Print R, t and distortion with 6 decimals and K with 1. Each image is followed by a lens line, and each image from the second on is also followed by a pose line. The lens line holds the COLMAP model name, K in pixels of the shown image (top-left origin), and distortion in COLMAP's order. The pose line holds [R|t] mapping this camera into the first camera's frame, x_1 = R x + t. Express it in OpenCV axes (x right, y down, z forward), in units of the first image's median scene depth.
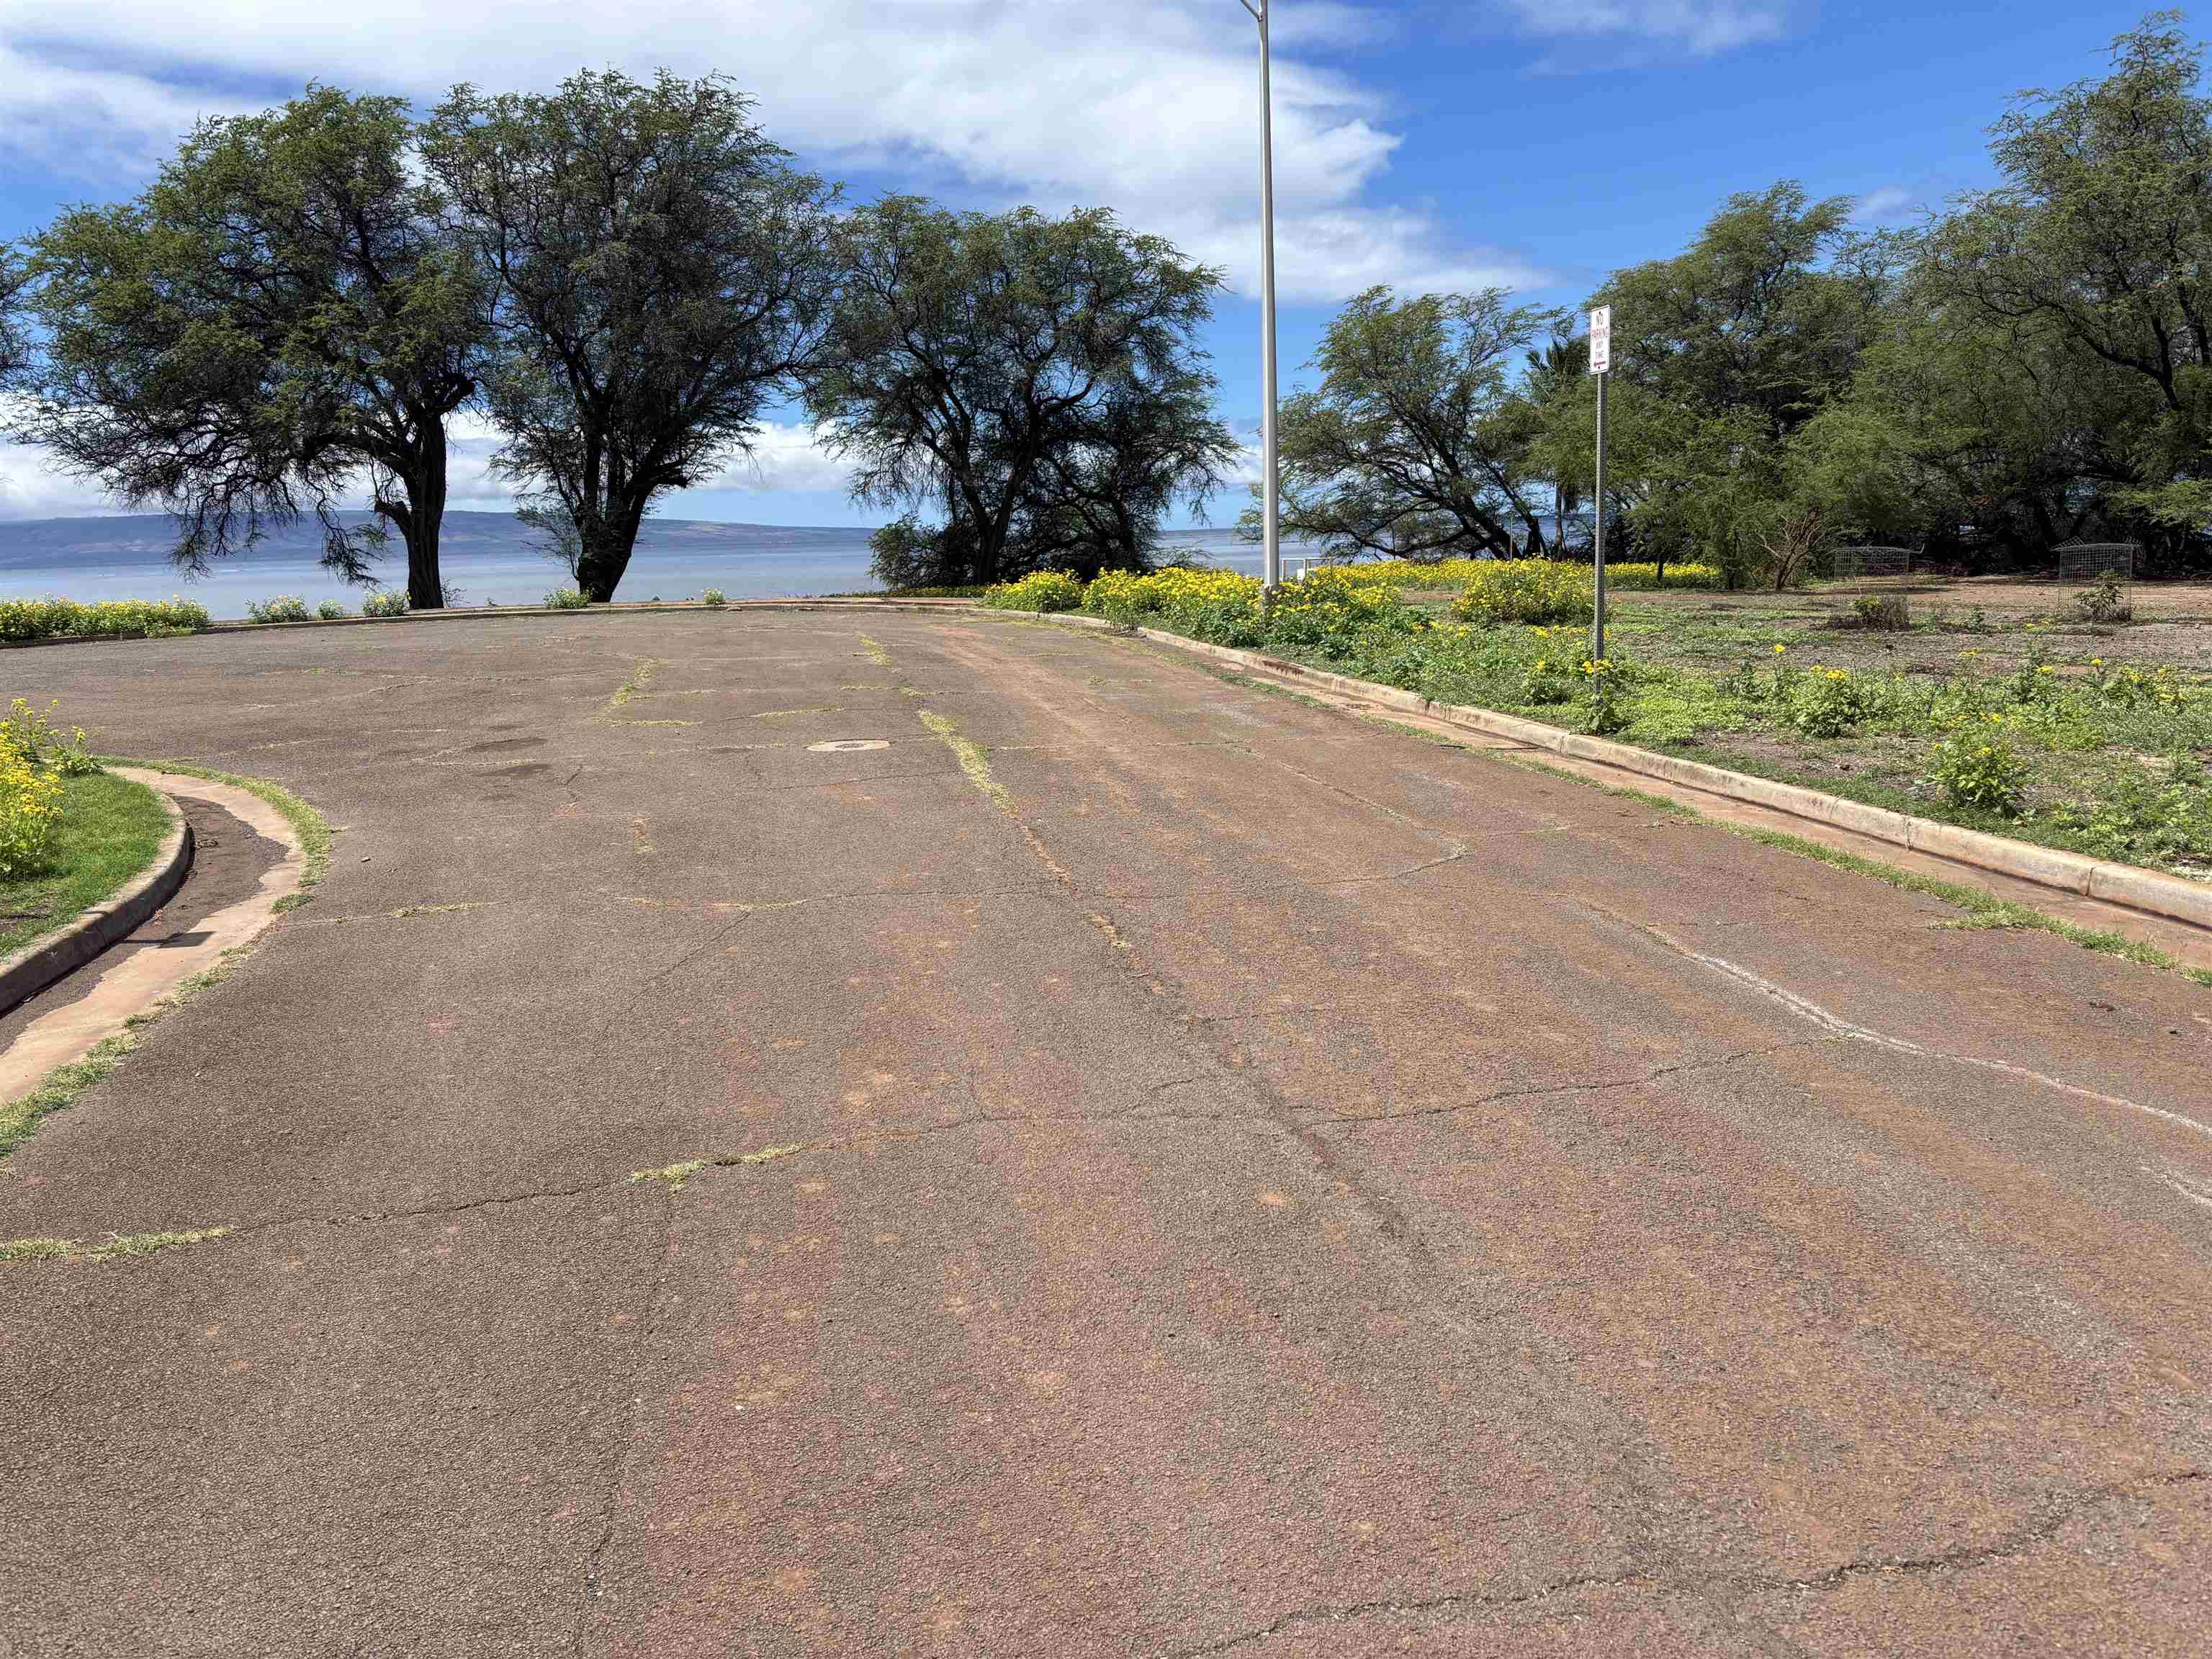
lens RADIAL K [[1734.6, 0, 1093.5], [0, 1734.6, 842.6], [0, 0, 1]] dist [0.036941, -0.022877]
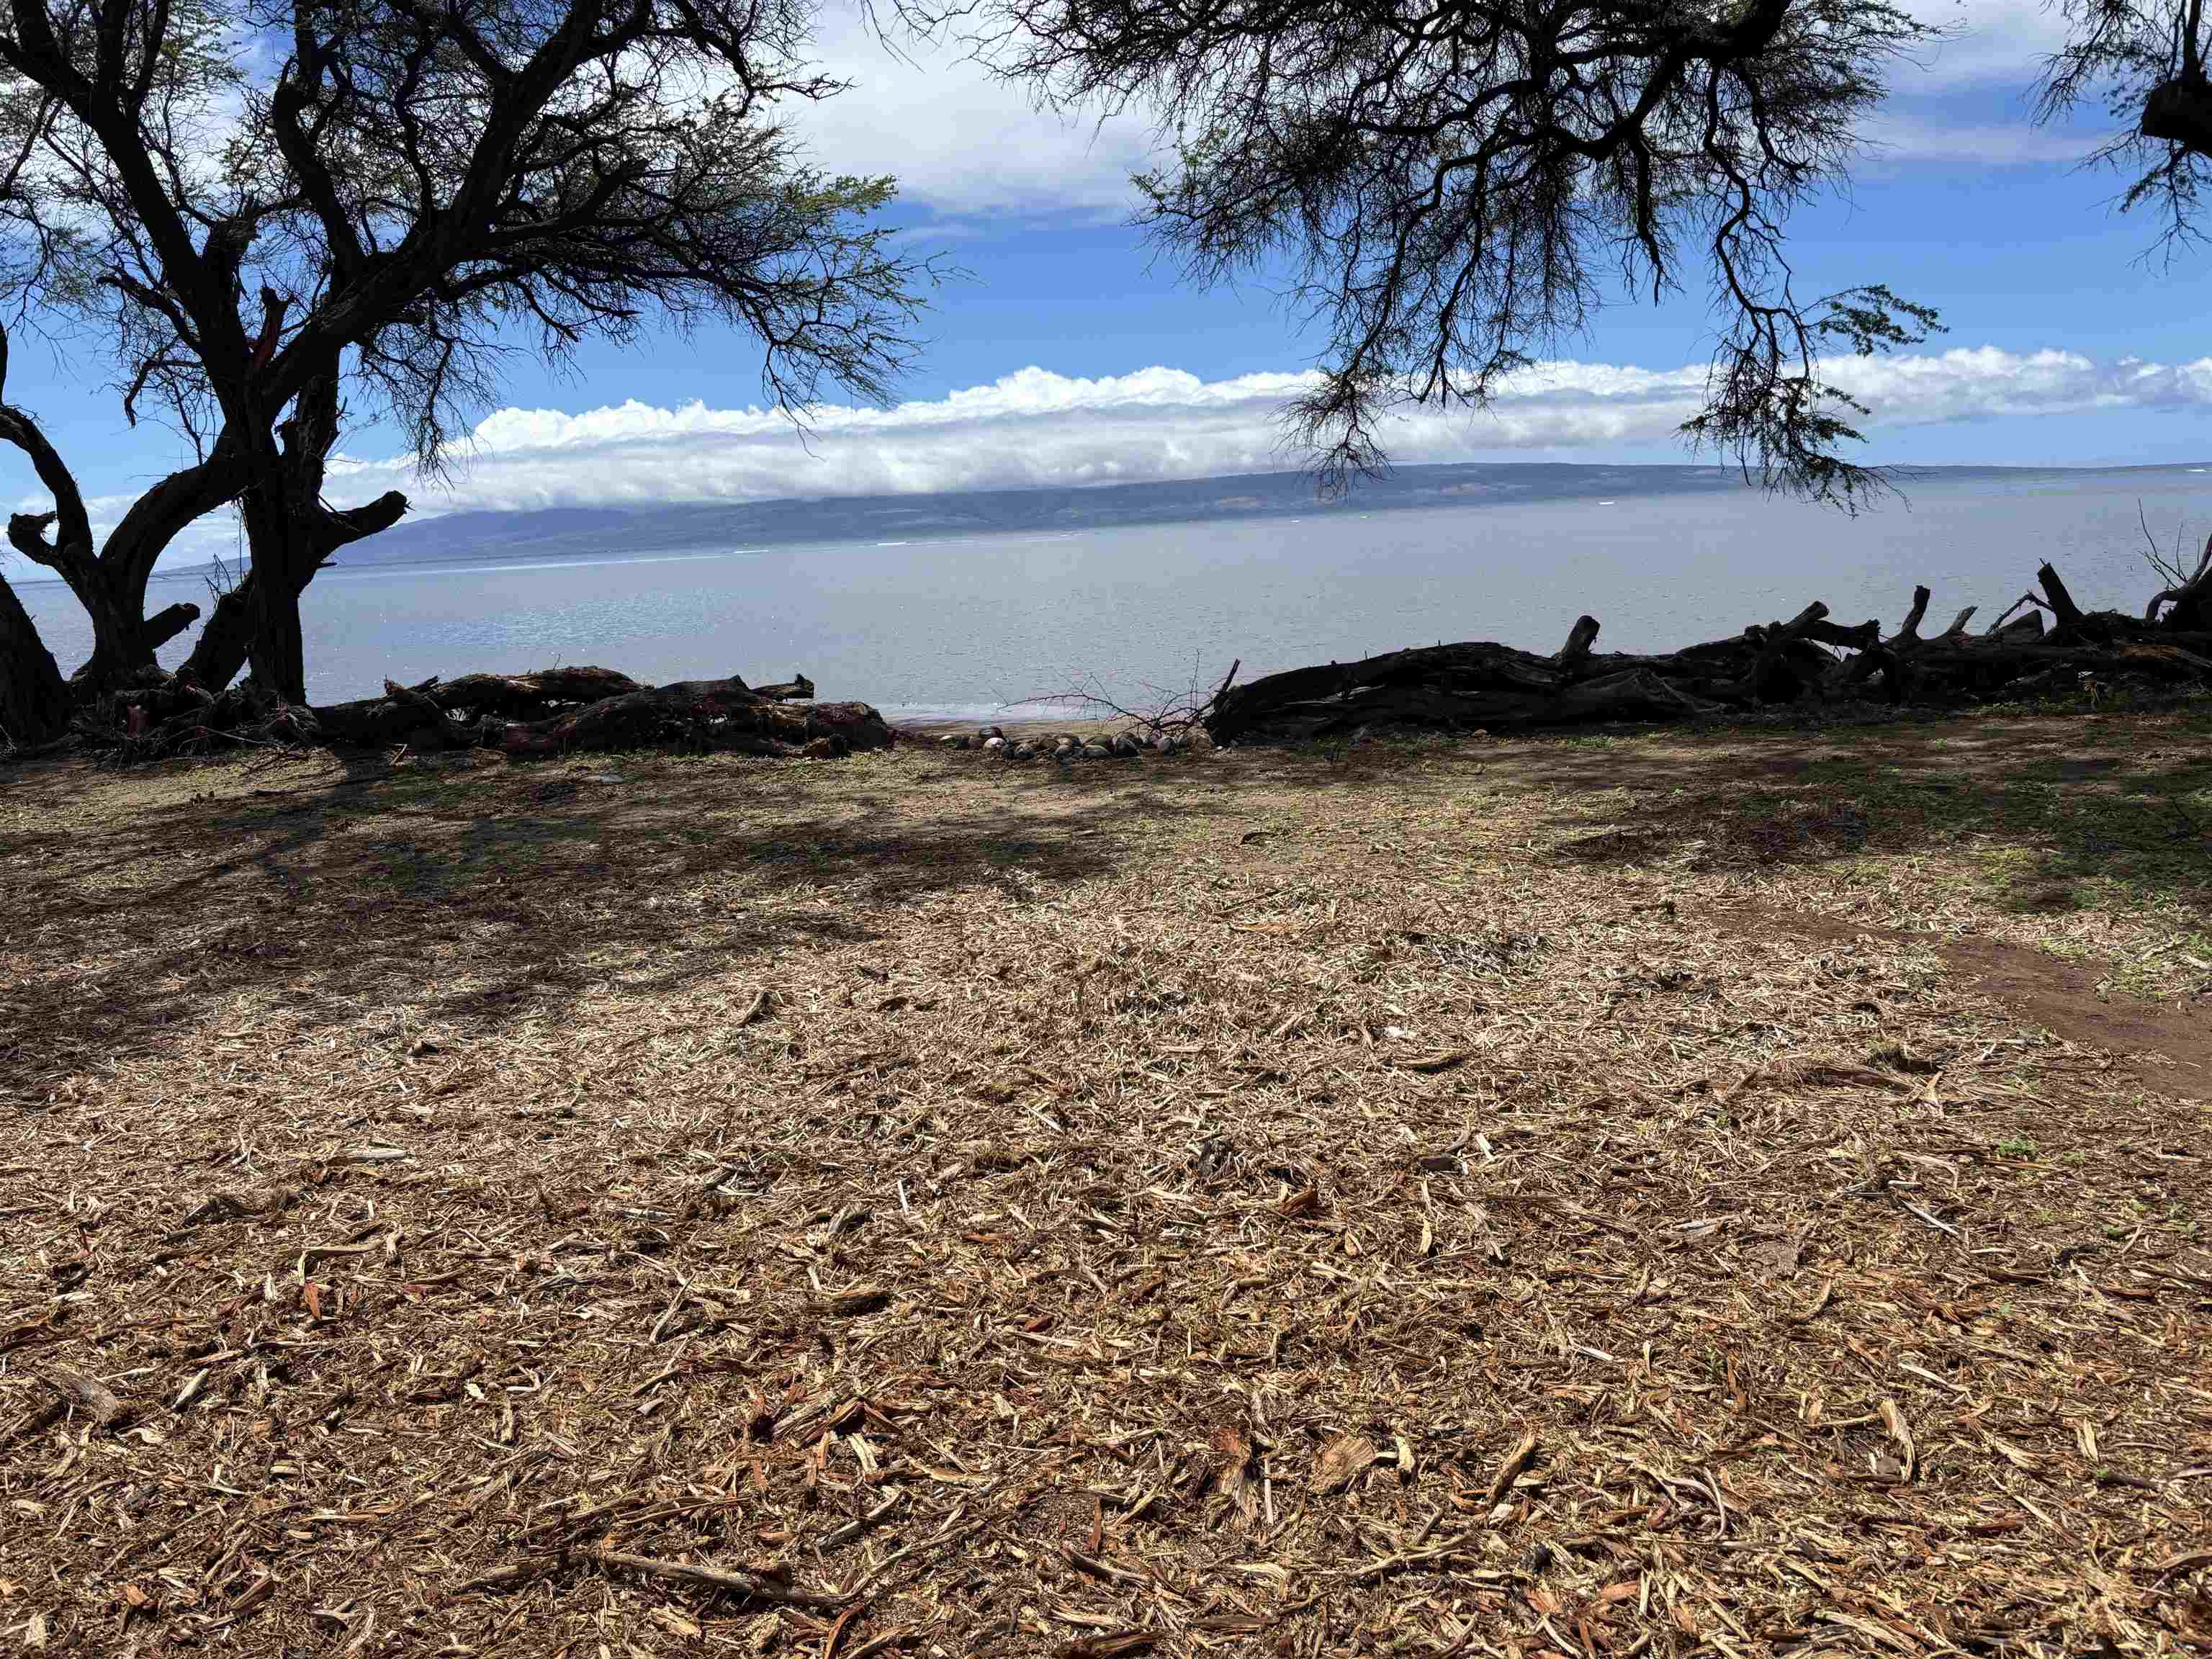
lens RADIAL K [[1734.6, 0, 1111.8], [0, 1734.6, 825.7], [0, 0, 1]] dist [0.036941, -0.022877]
pose [[0.852237, 0.072985, -0.518040, -0.394670], [-0.062626, 0.997333, 0.037484, -0.099584], [0.519394, 0.000498, 0.854535, 0.725169]]
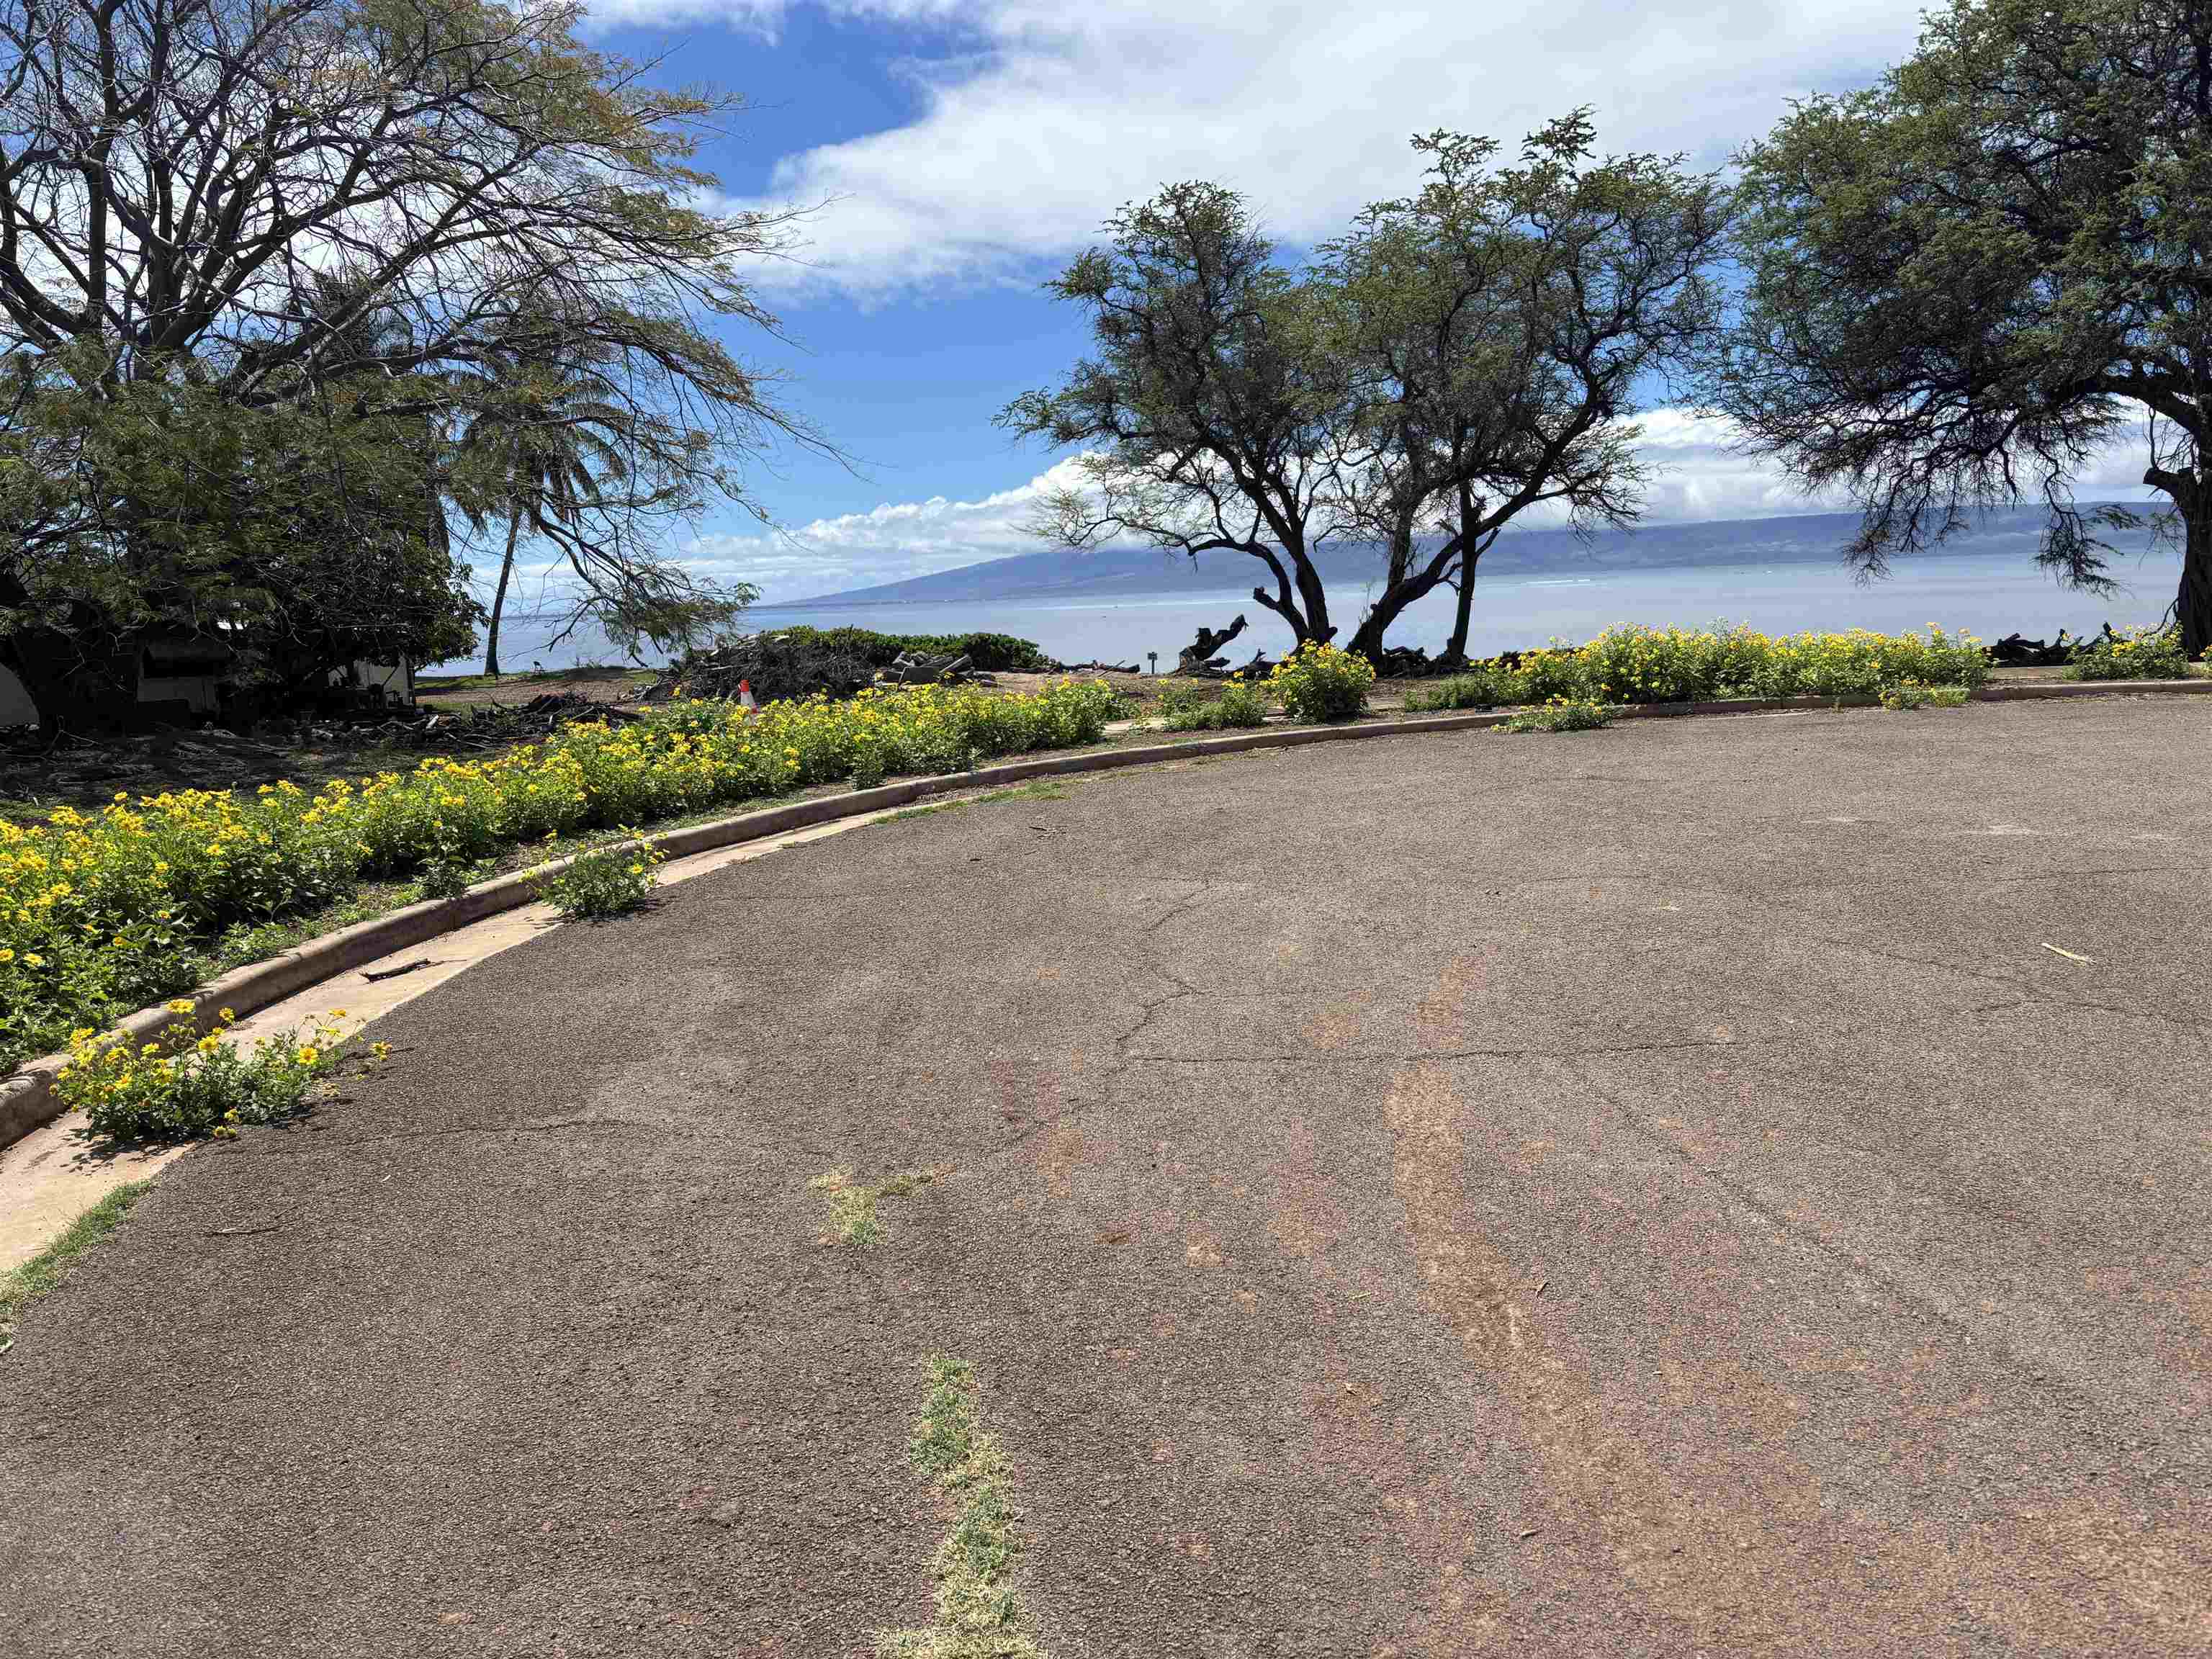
lens RADIAL K [[1734.6, 0, 1093.0], [0, 1734.6, 841.3], [0, 0, 1]] dist [0.036941, -0.022877]
pose [[0.652192, 0.111434, -0.749818, -0.148354], [-0.111189, 0.992501, 0.050788, -0.038340], [0.749855, 0.050248, 0.659692, 0.238617]]
